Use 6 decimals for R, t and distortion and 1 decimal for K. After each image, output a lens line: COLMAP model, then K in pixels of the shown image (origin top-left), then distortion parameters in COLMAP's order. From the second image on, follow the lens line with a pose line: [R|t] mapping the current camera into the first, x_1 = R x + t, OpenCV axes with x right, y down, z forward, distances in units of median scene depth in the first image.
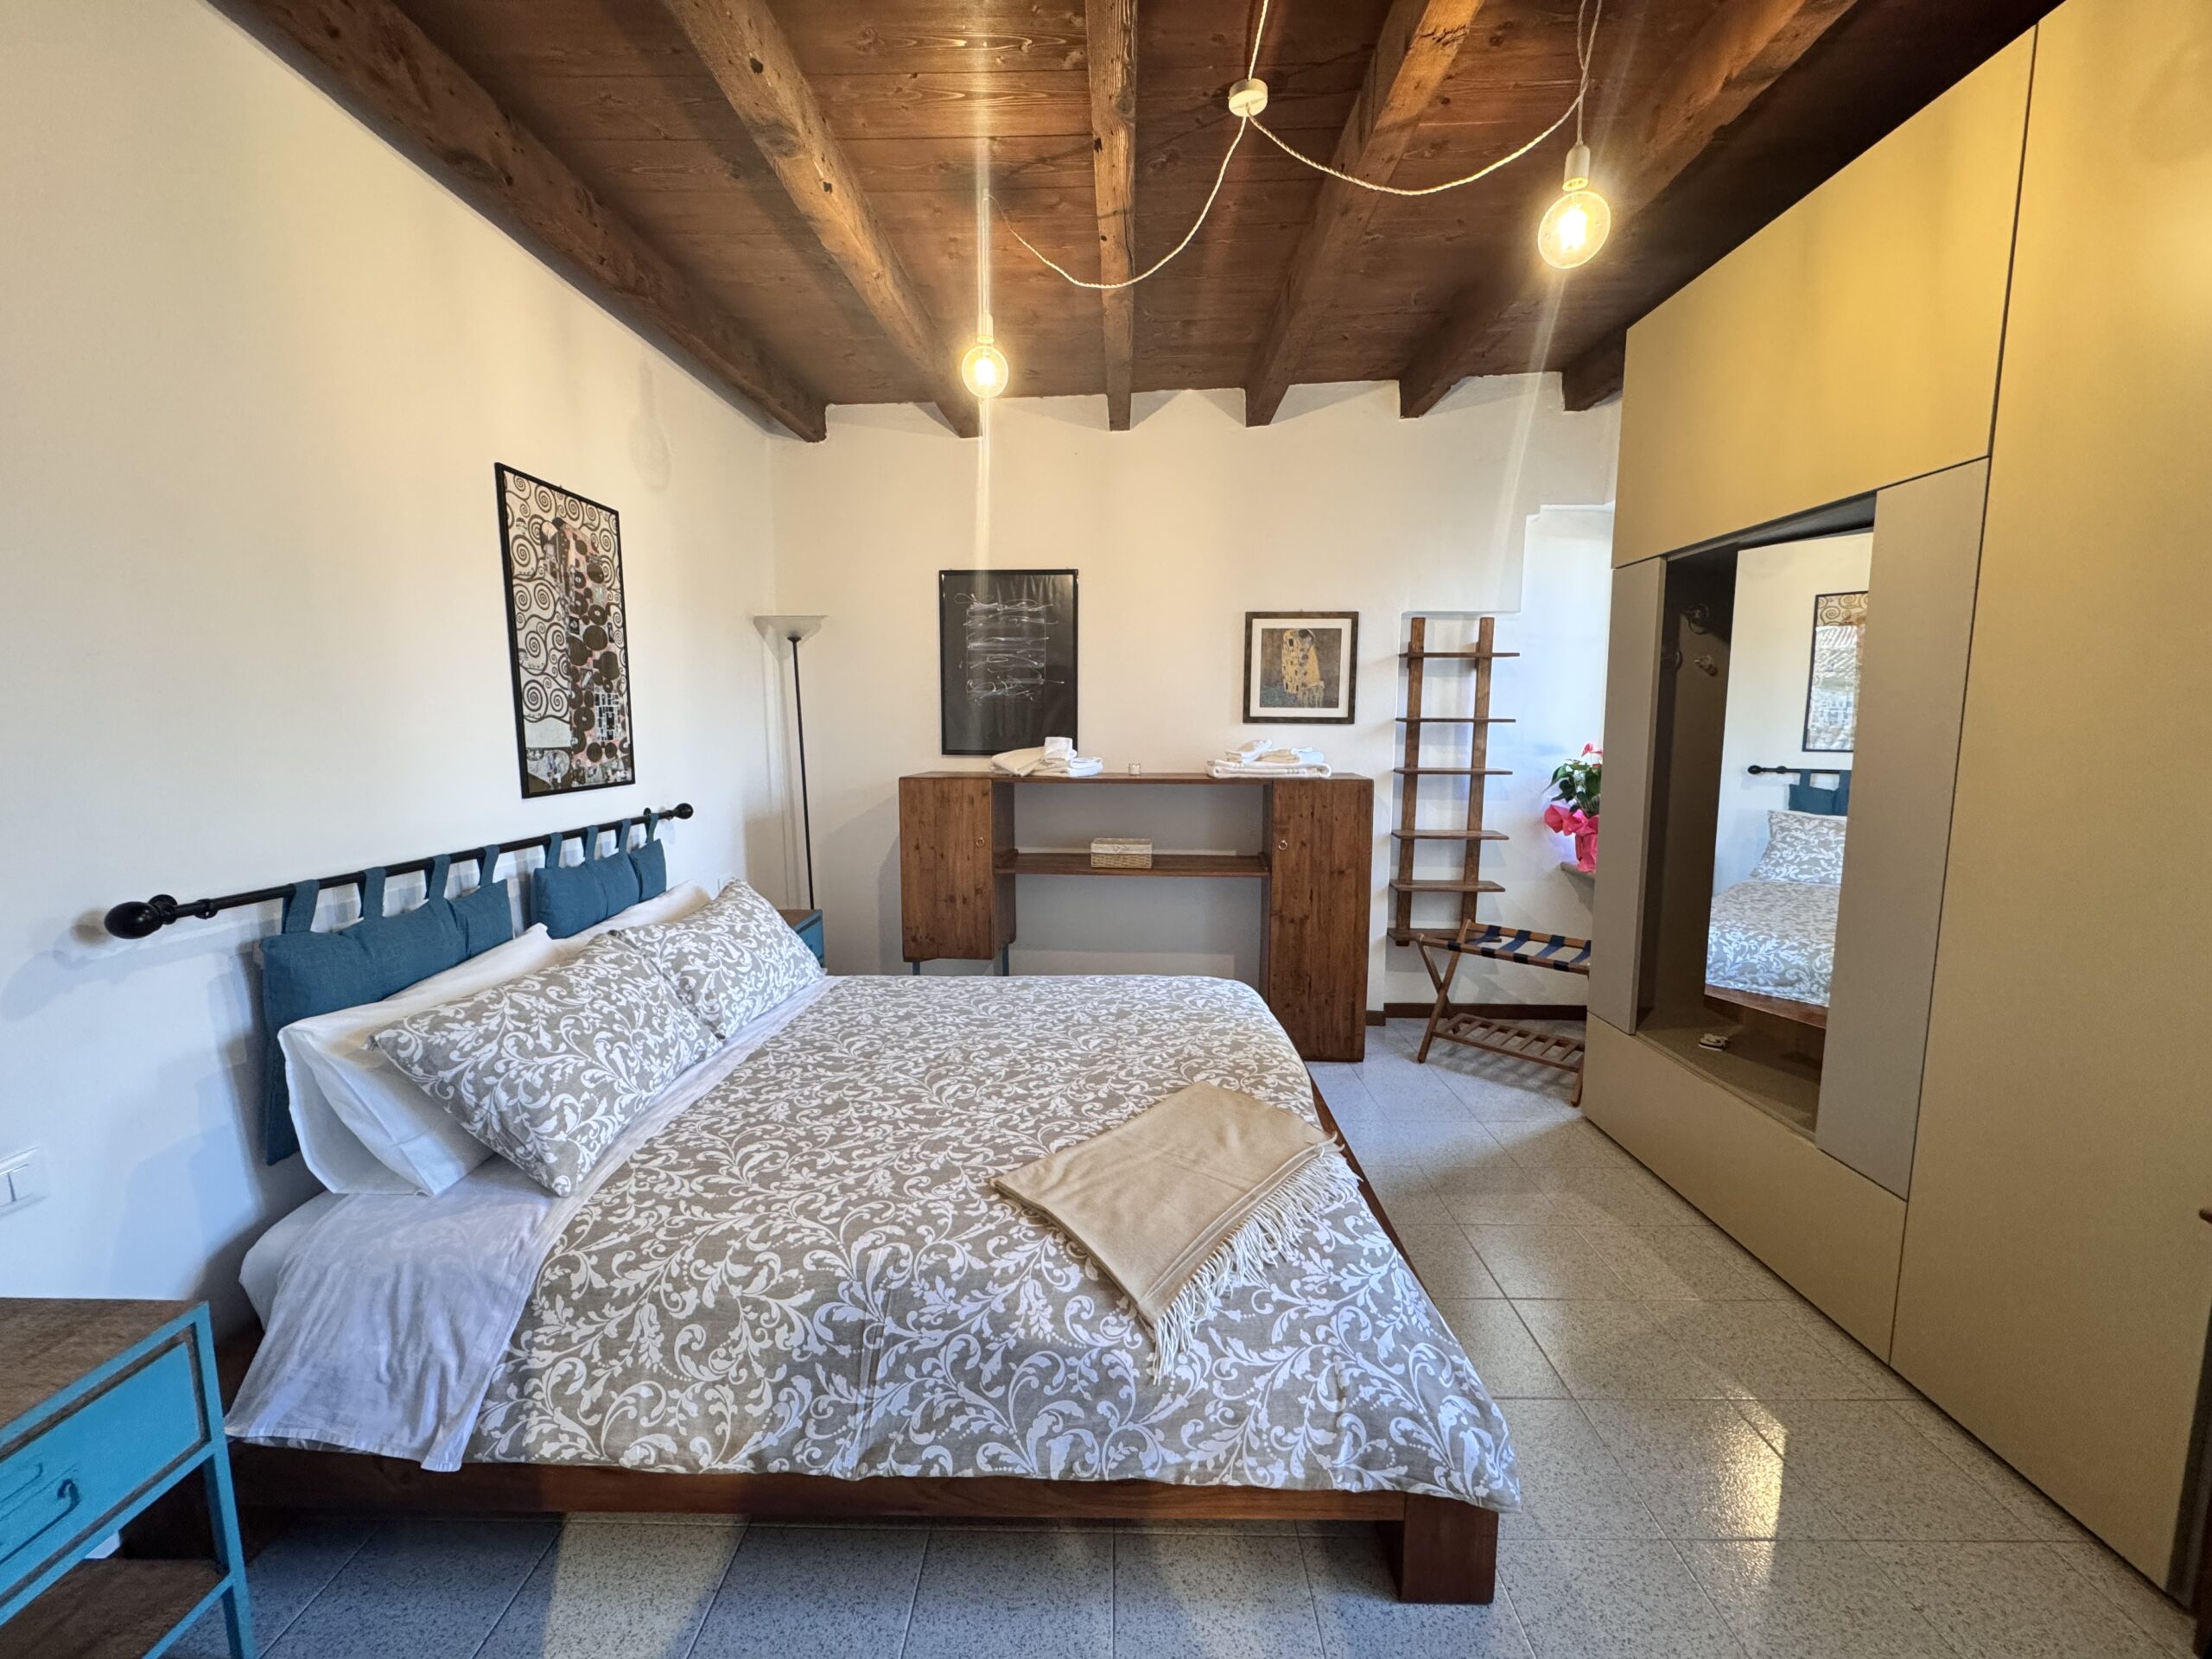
lens RADIAL K [[886.8, 0, 1101.5], [0, 886.8, 819.6], [0, 0, 1]] dist [0.012889, 0.000109]
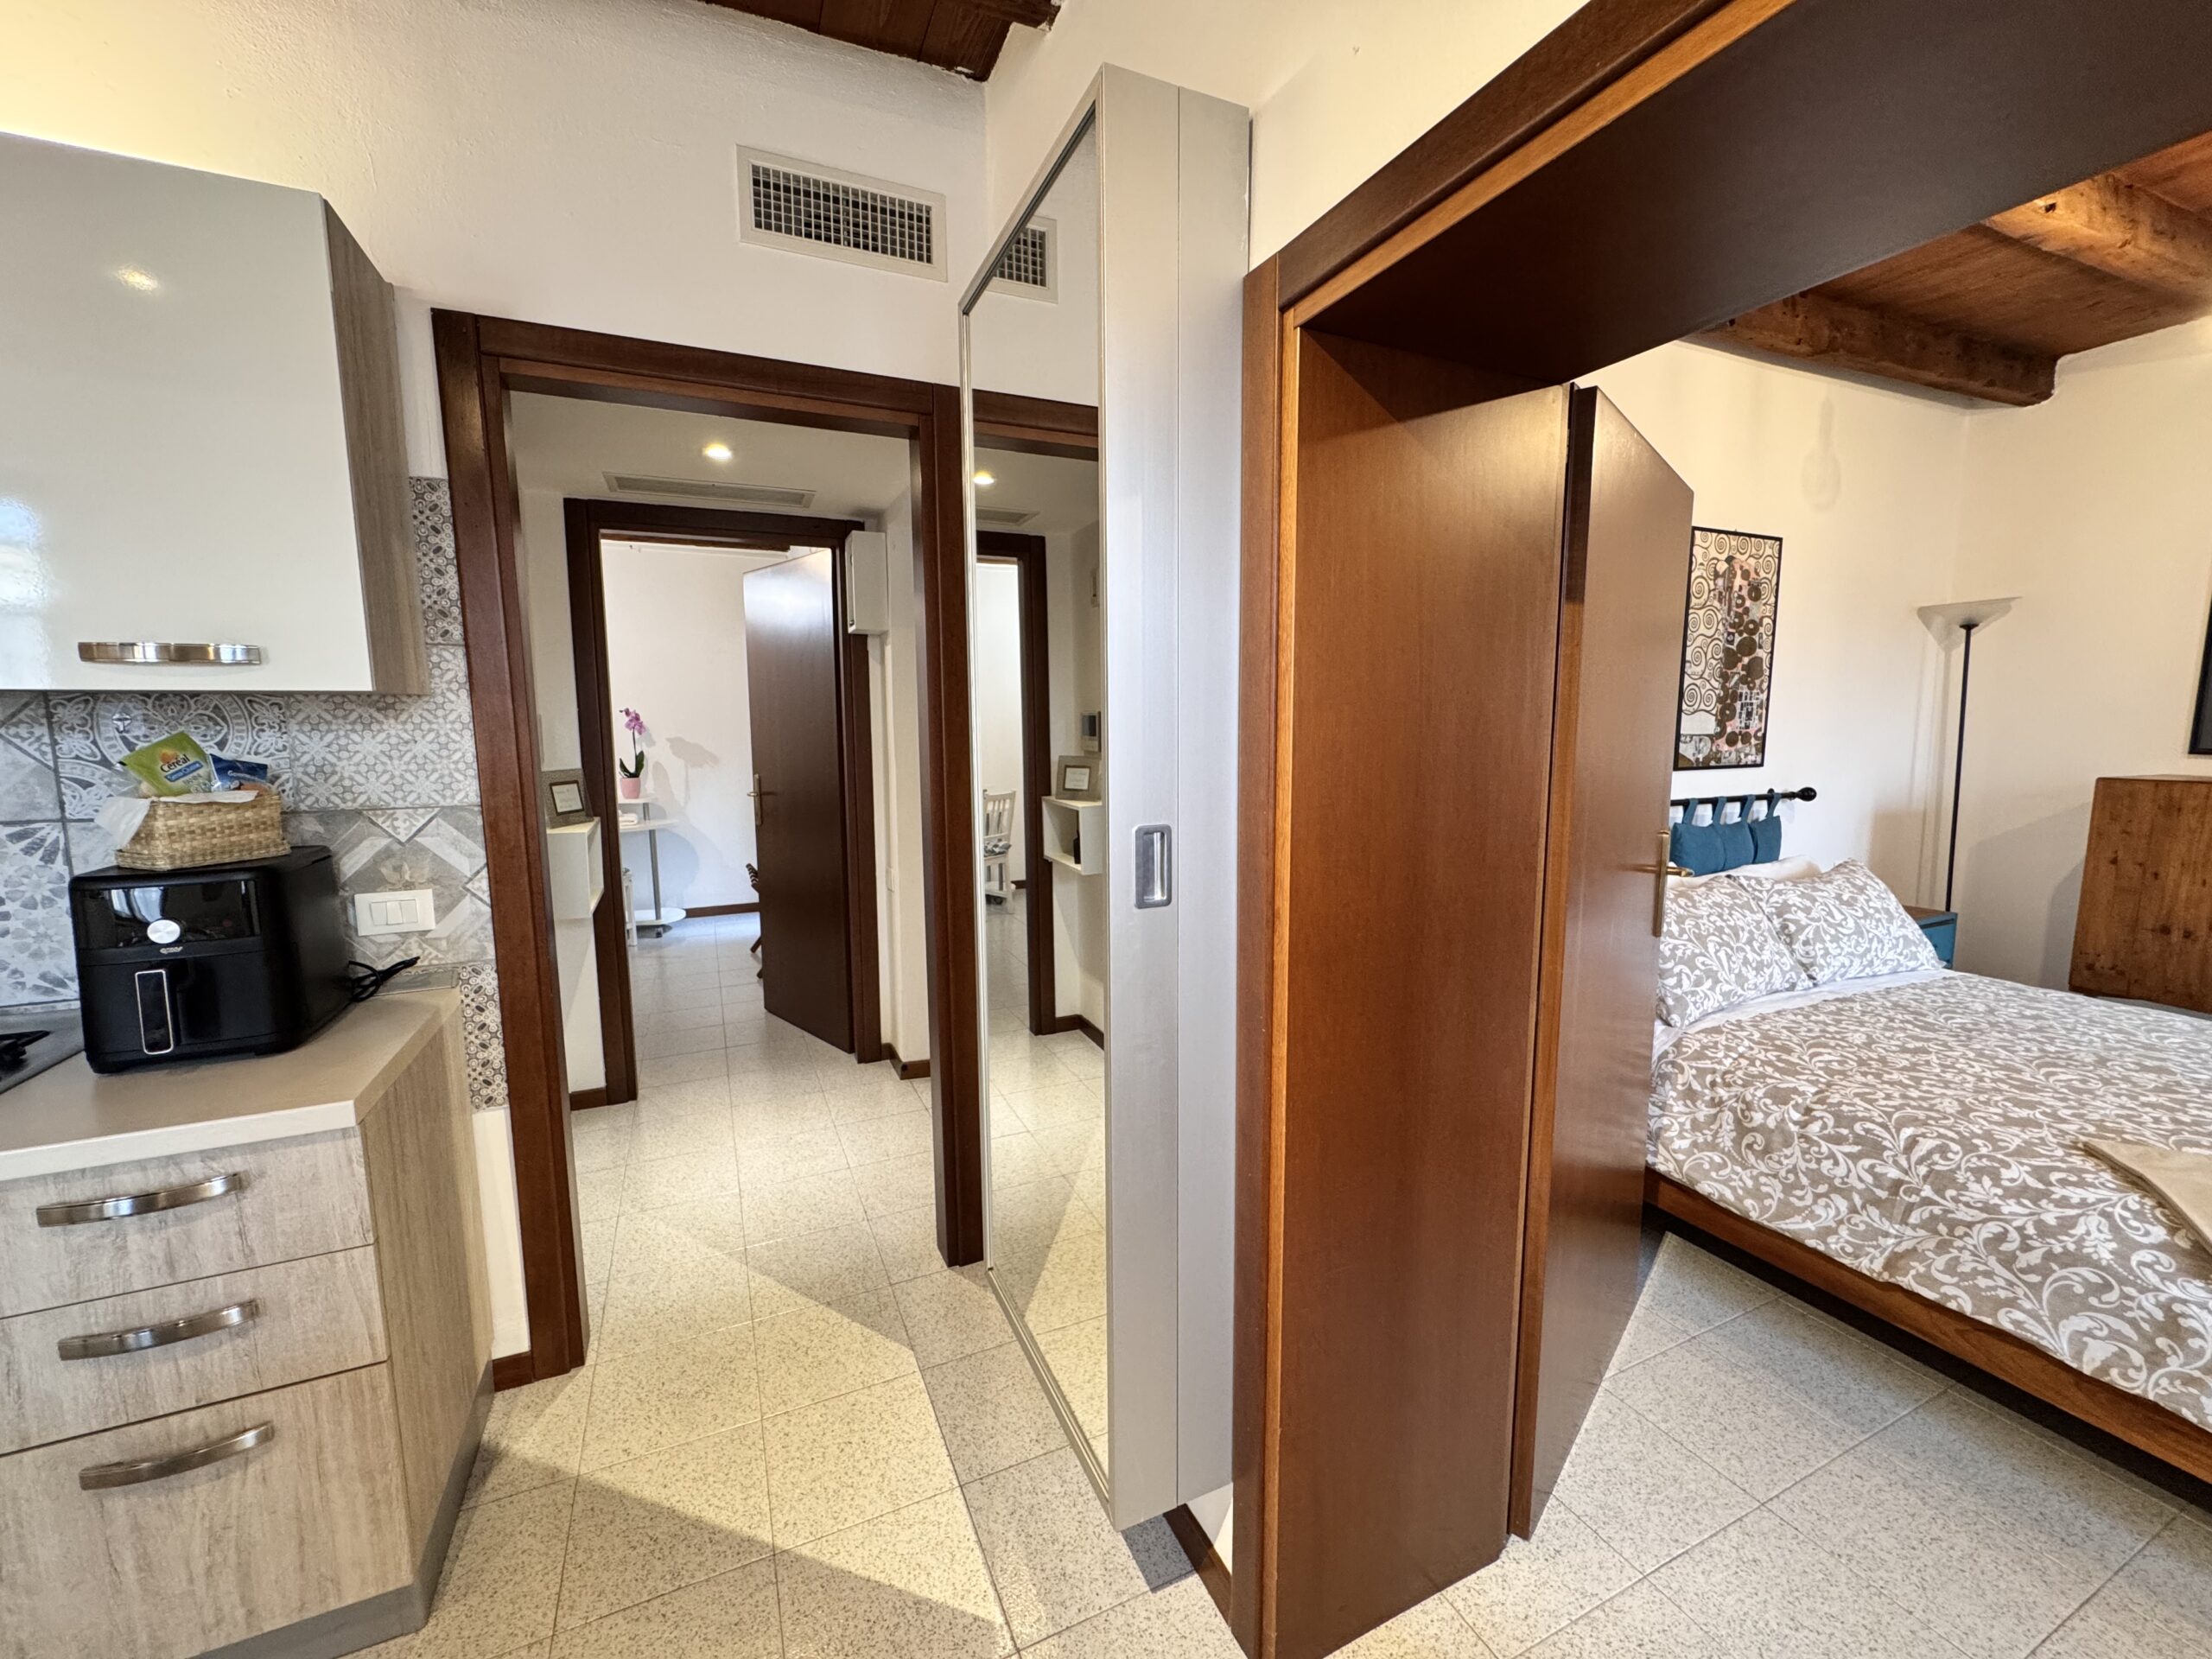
lens RADIAL K [[884.2, 0, 1111.2], [0, 884.2, 827.3], [0, 0, 1]] dist [-0.000742, -0.000147]
pose [[0.439756, 0.105630, -0.891884, 0.180827], [-0.095557, 0.992926, 0.070481, 0.047204], [0.893020, 0.054231, 0.446738, -0.353454]]
